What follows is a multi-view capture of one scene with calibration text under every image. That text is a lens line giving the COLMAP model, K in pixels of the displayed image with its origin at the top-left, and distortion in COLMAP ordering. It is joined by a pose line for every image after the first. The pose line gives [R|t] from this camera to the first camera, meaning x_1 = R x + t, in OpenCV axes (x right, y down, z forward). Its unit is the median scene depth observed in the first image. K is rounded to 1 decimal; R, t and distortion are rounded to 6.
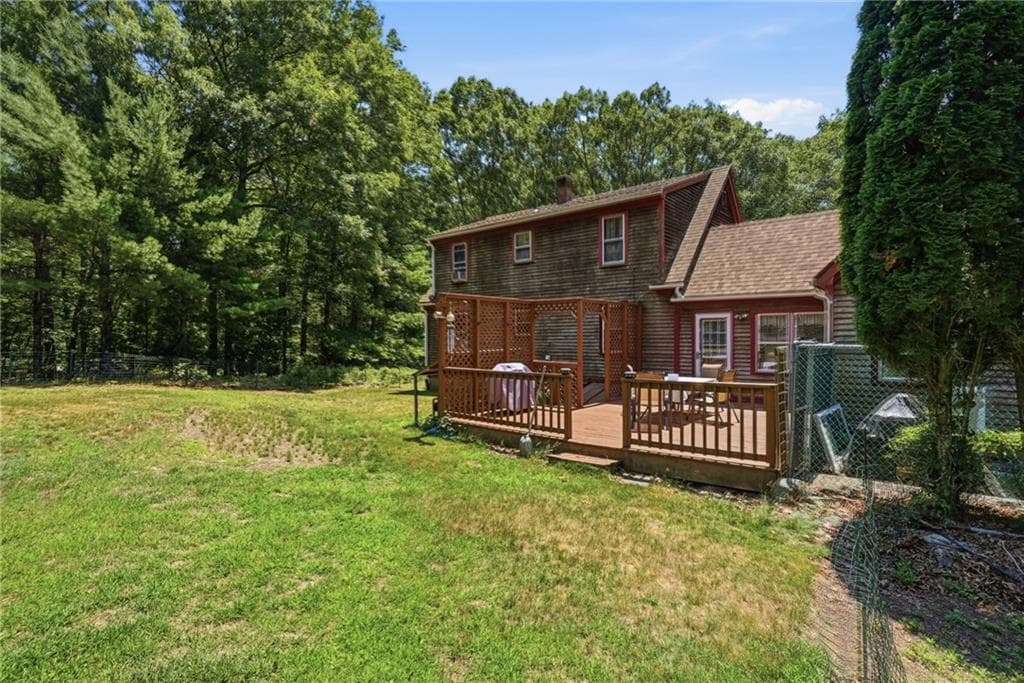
lens RADIAL K [[515.8, 0, 512.0], [0, 515.8, 341.5], [0, 0, 1]] dist [-0.000225, 0.000140]
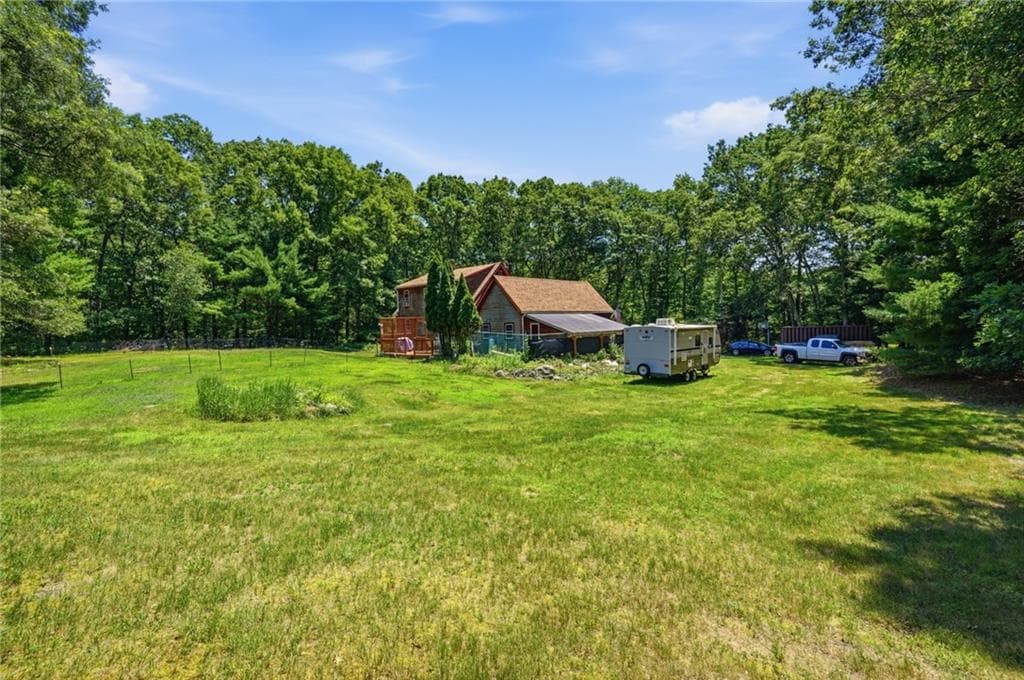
lens RADIAL K [[503.7, 0, 512.0], [0, 503.7, 340.0], [0, 0, 1]] dist [0.000865, 0.000121]
pose [[0.997221, -0.021905, -0.071207, 0.605276], [0.023303, 0.999550, 0.018866, 0.008372], [0.070762, -0.020473, 0.997283, -1.463434]]
